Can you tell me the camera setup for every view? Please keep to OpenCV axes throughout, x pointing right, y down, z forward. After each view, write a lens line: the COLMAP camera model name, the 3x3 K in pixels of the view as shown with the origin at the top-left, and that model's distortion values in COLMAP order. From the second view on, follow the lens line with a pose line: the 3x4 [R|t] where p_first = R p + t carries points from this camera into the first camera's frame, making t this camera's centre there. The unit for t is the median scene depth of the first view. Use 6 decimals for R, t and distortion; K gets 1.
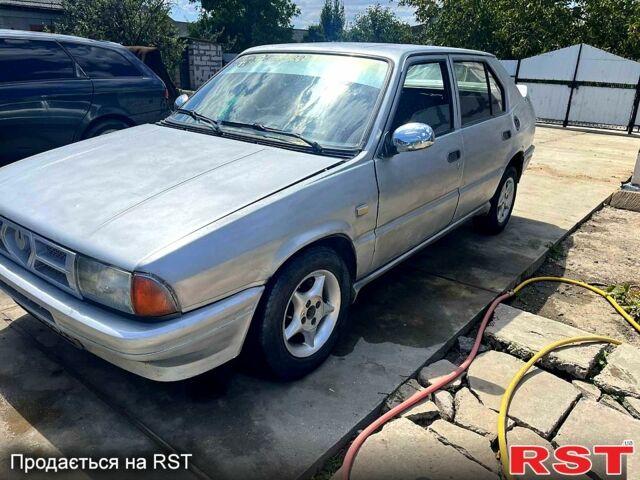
lens RADIAL K [[555.1, 0, 320.0], [0, 555.1, 240.0], [0, 0, 1]] dist [0.003710, 0.001778]
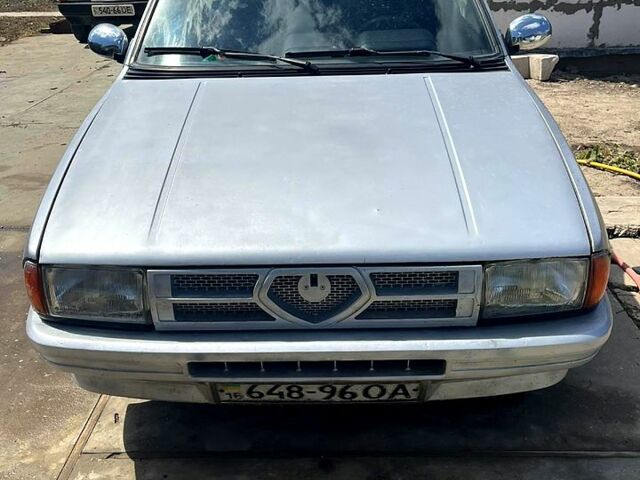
lens RADIAL K [[749.3, 0, 320.0], [0, 749.3, 240.0], [0, 0, 1]] dist [-0.000313, -0.000592]
pose [[0.754499, -0.310980, 0.577947, -0.804345], [0.248591, 0.950413, 0.186865, -0.167361], [-0.607400, 0.002683, 0.794392, 0.249767]]
